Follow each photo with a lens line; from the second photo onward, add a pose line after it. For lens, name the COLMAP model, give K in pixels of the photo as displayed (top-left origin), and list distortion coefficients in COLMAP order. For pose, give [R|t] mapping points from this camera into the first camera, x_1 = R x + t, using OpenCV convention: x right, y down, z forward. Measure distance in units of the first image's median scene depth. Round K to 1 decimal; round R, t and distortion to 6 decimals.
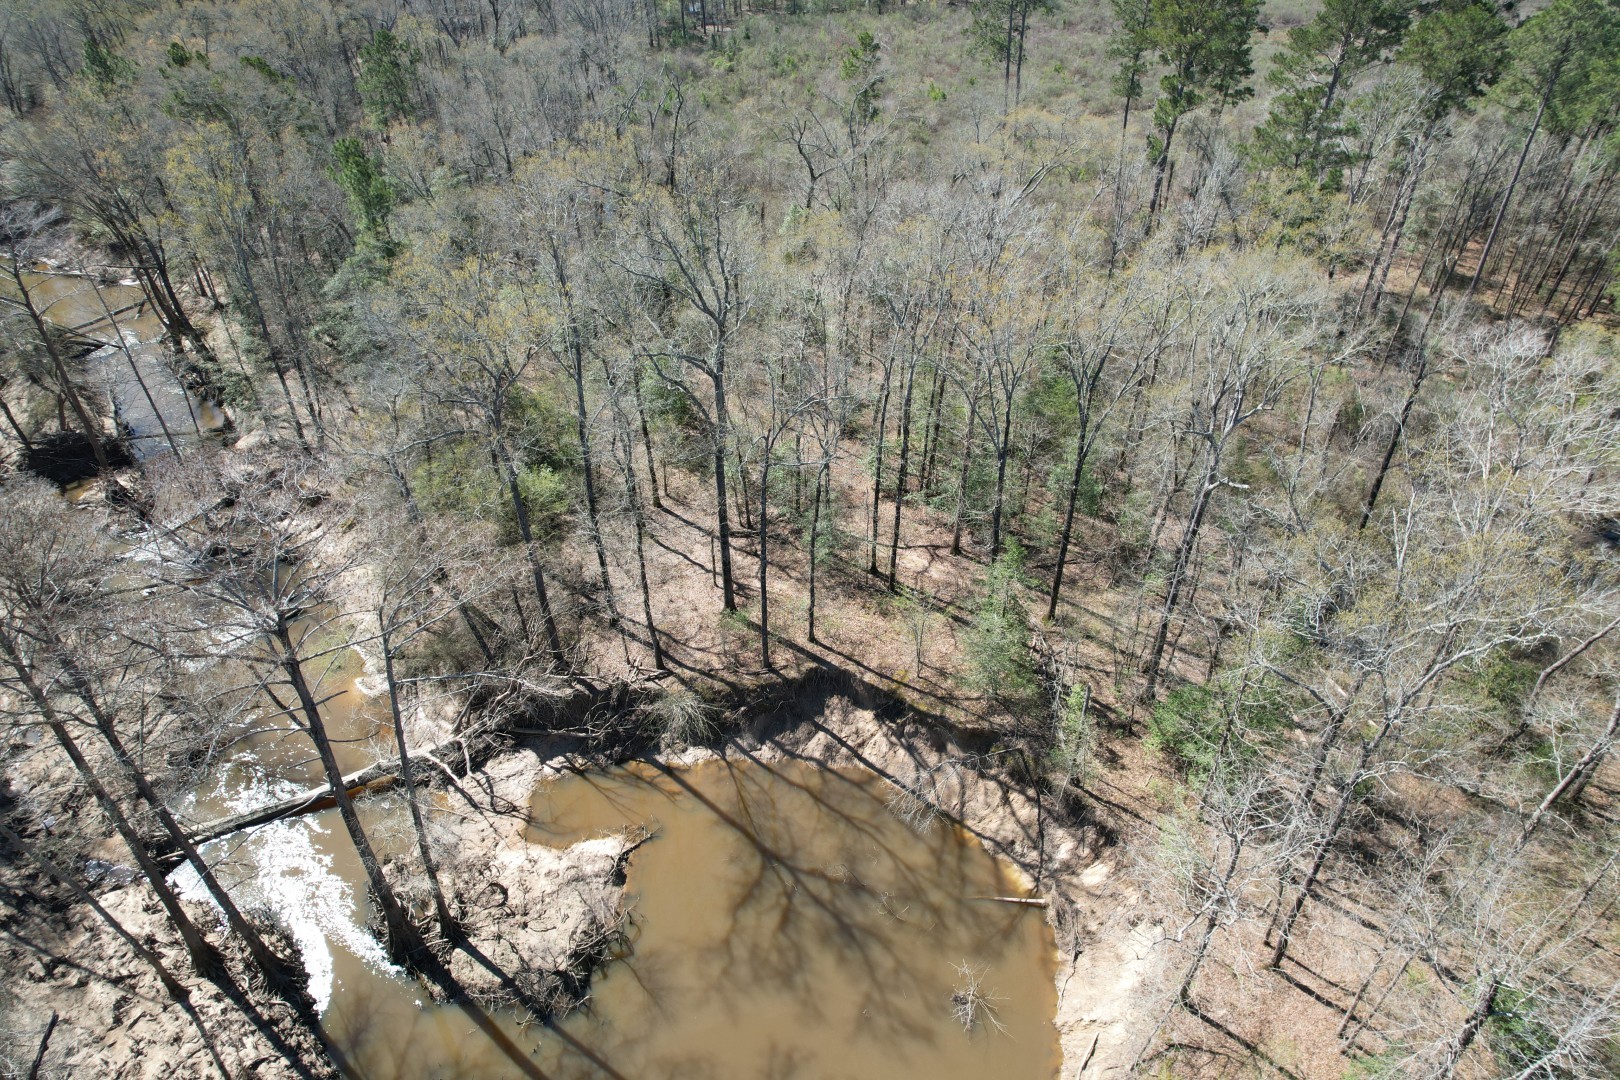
lens RADIAL K [[1044.8, 0, 800.5], [0, 1044.8, 593.2], [0, 0, 1]] dist [-0.086980, 0.088959]
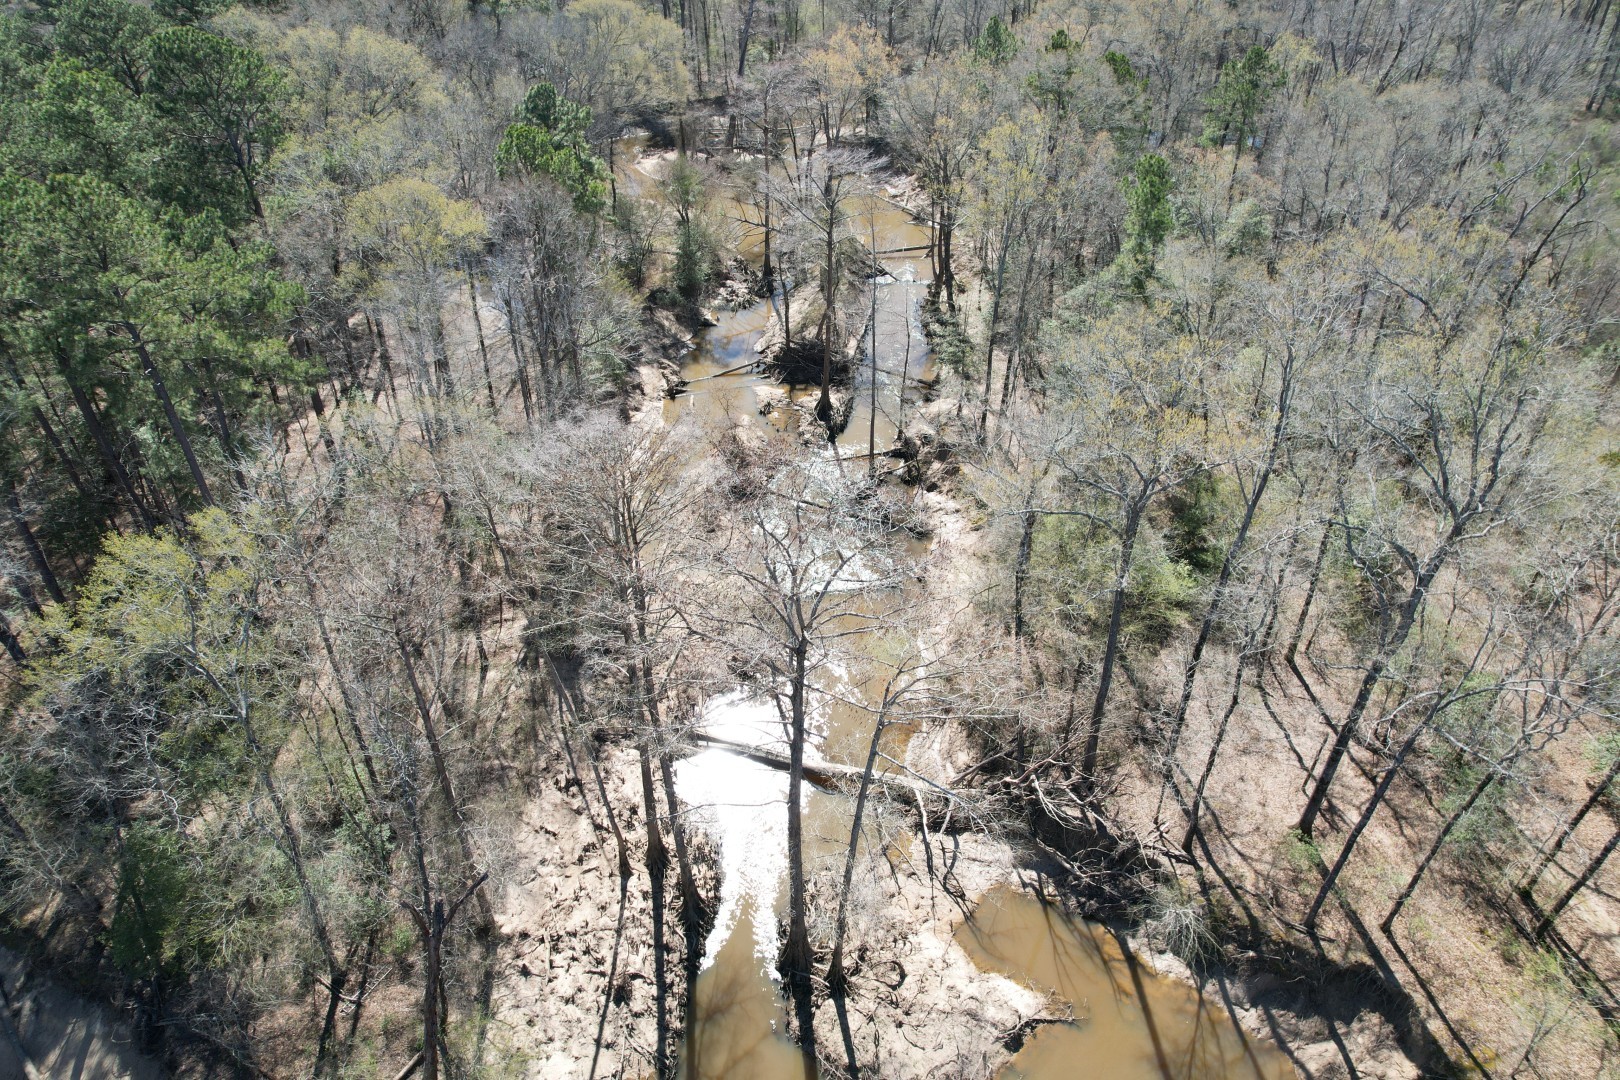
lens RADIAL K [[1044.8, 0, 800.5], [0, 1044.8, 593.2], [0, 0, 1]] dist [-0.086980, 0.088959]
pose [[0.728615, 0.430808, -0.532469, -0.007913], [-0.429981, 0.892838, 0.134000, -0.092544], [0.533137, 0.131317, 0.835775, 0.122488]]
